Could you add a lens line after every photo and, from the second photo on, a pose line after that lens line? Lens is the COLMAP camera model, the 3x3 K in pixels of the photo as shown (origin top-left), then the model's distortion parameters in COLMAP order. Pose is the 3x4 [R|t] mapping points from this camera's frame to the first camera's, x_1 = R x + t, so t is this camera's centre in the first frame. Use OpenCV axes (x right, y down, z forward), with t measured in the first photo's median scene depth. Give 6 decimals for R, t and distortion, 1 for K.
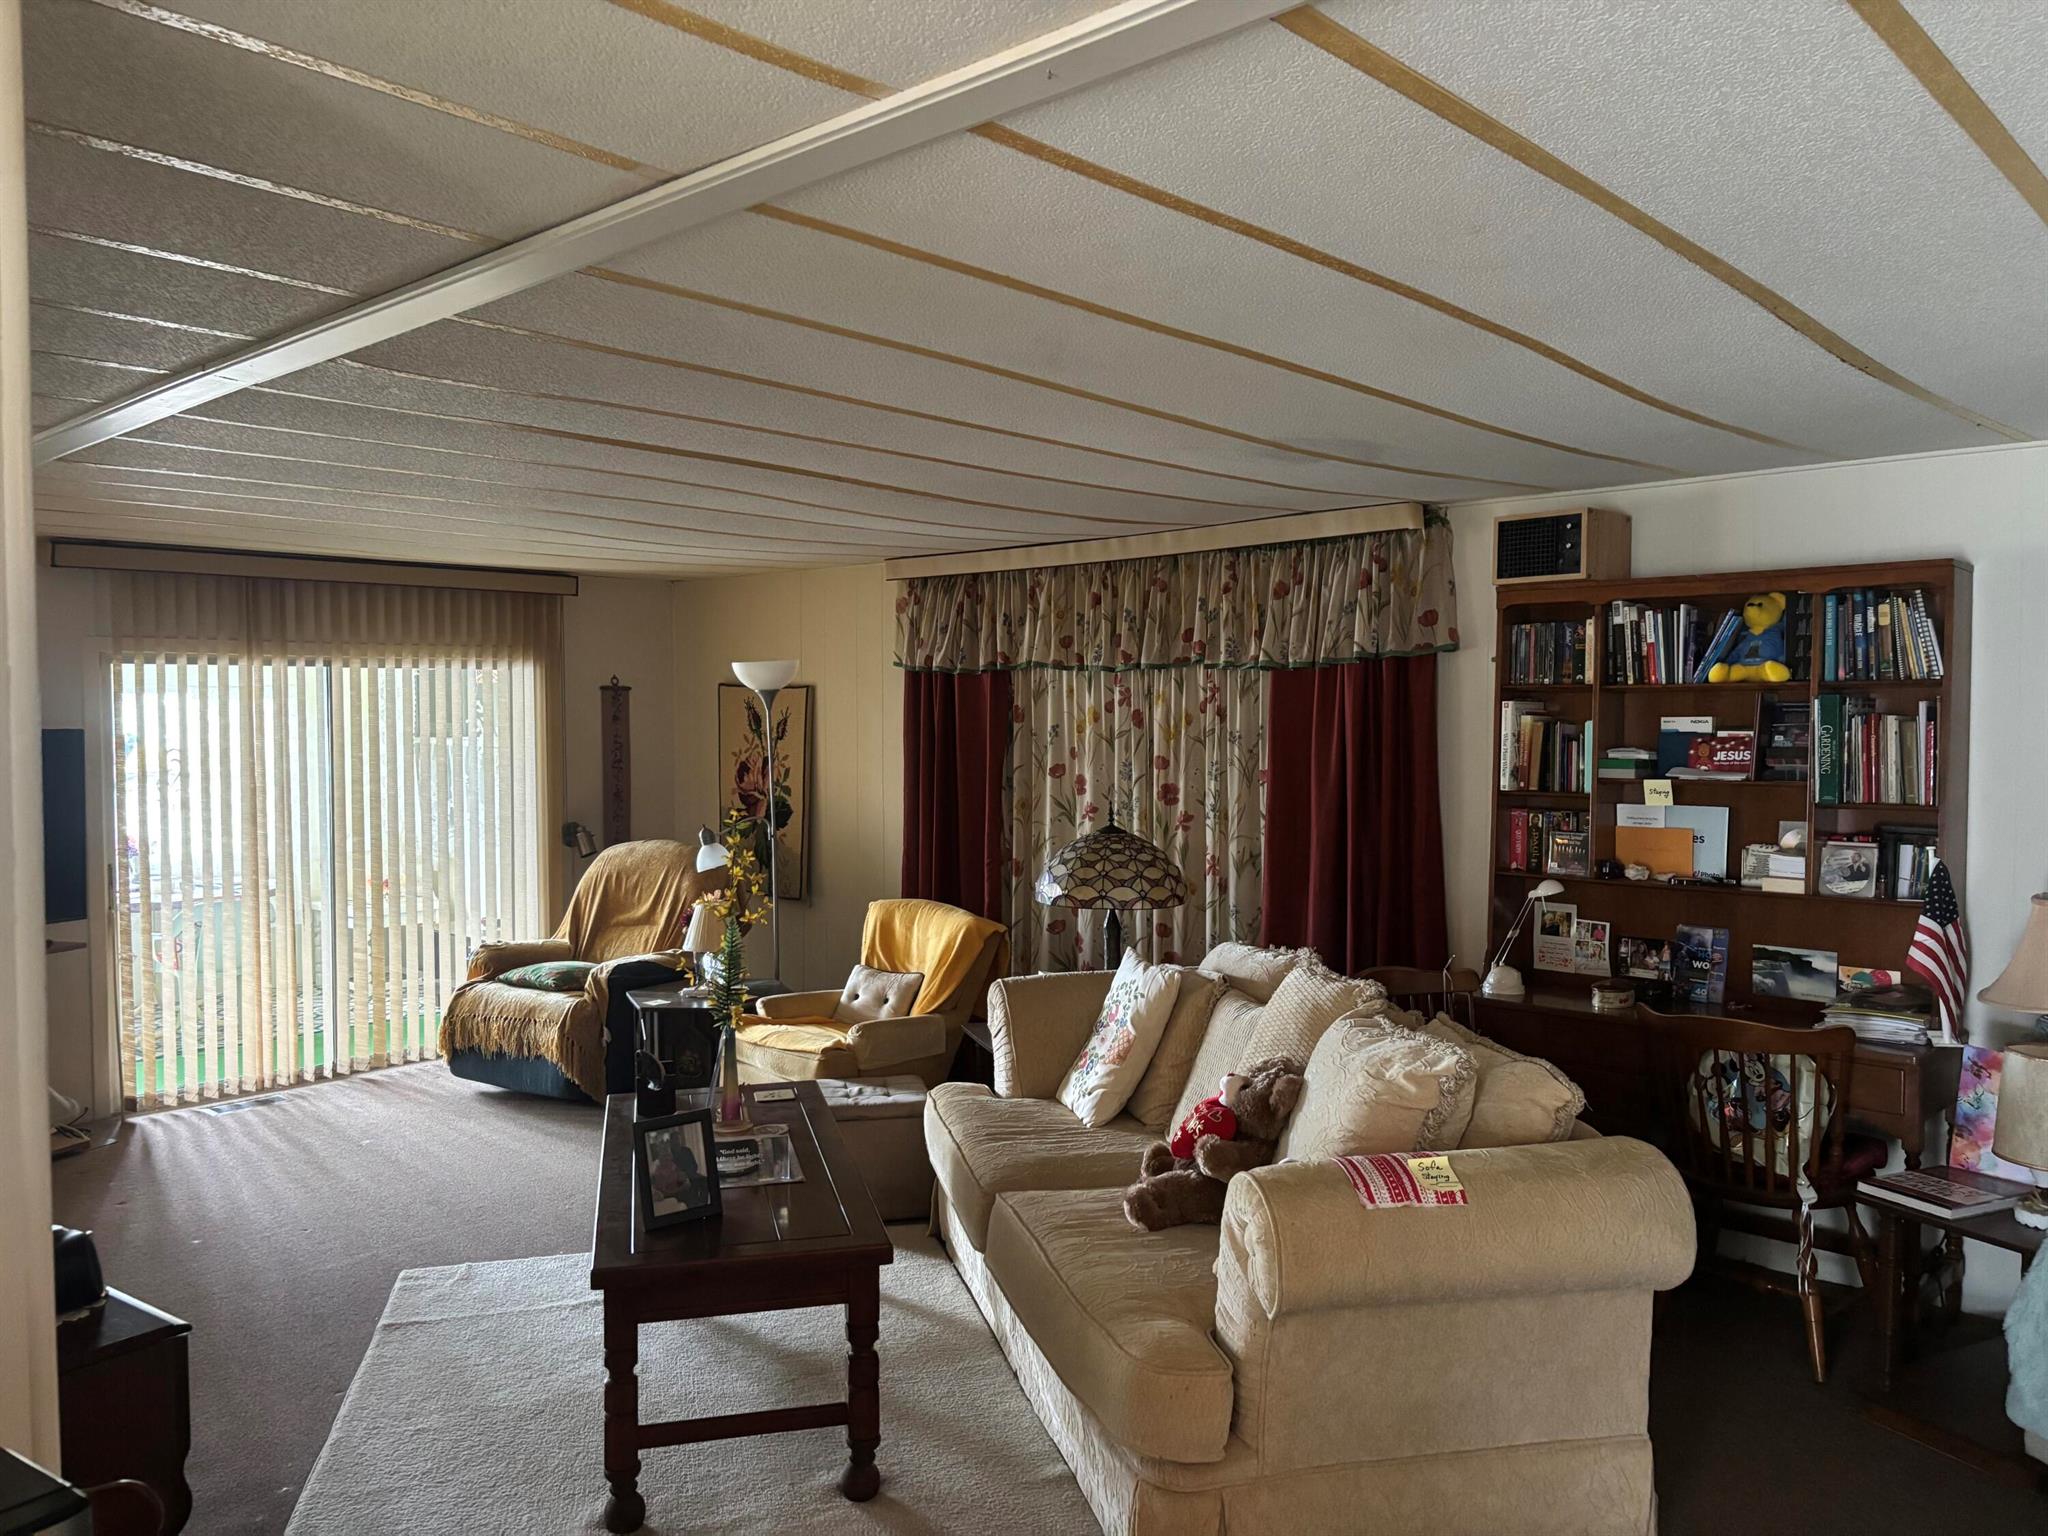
lens RADIAL K [[1530.6, 0, 1027.9], [0, 1530.6, 769.6], [0, 0, 1]] dist [0.052364, -0.064086]
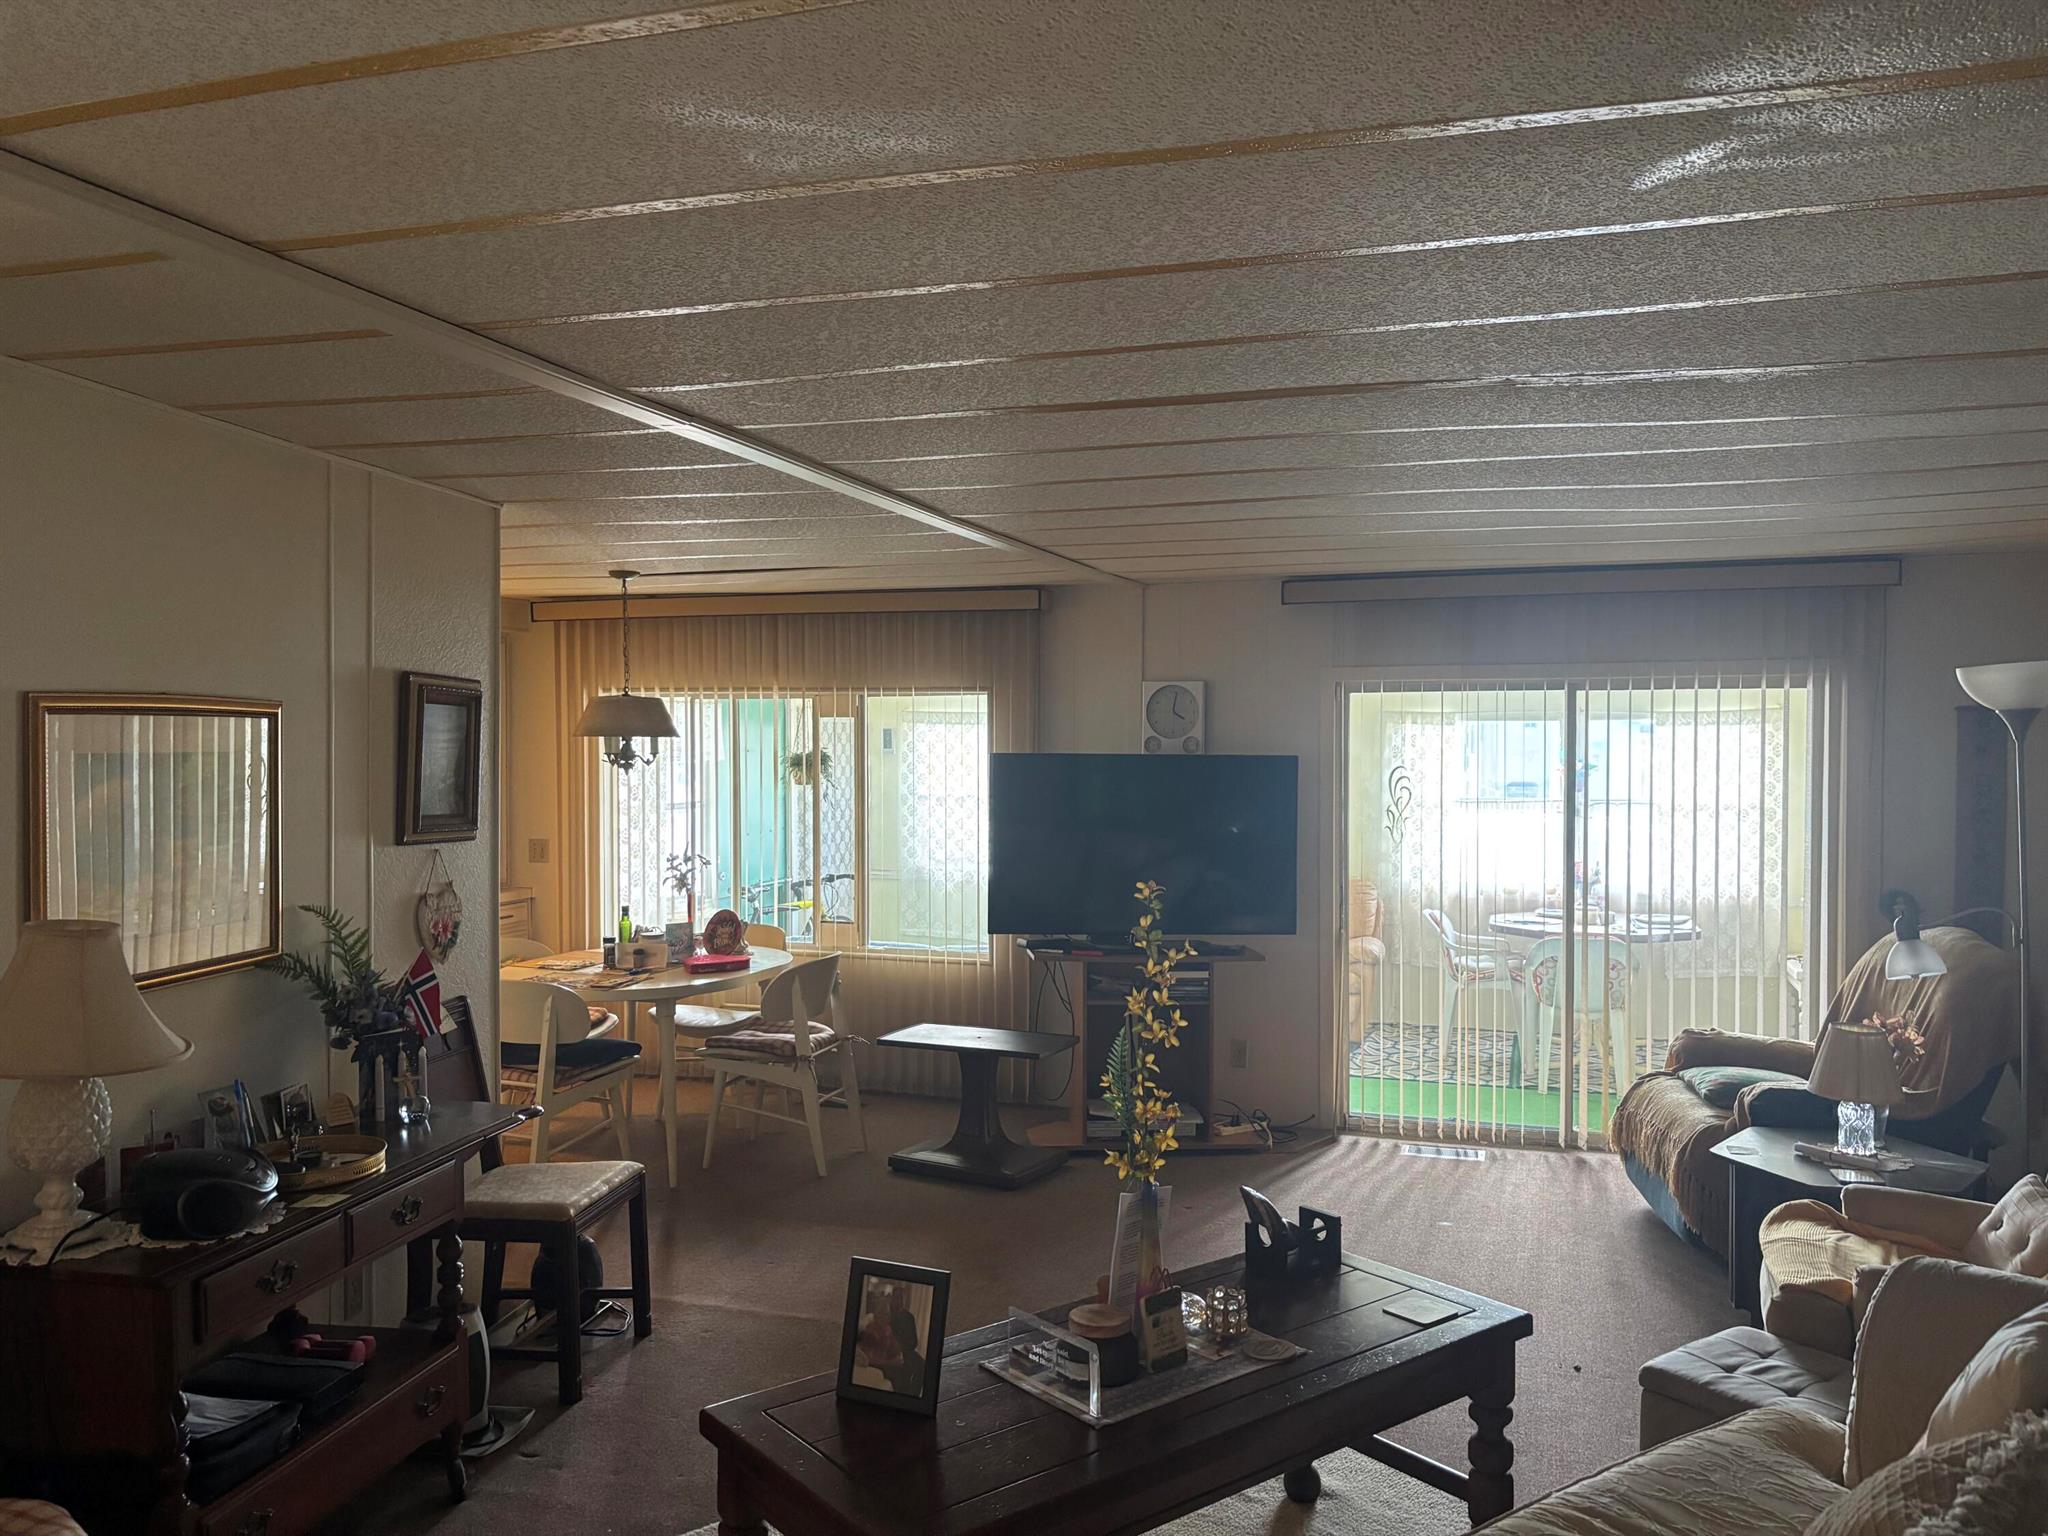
lens RADIAL K [[1530.6, 0, 1026.7], [0, 1530.6, 771.5], [0, 0, 1]] dist [0.052364, -0.064086]
pose [[0.409717, 0.023267, -0.911916, 0.363516], [-0.036166, 0.999303, 0.009248, -0.025541], [0.911496, 0.029191, 0.410273, 0.527980]]
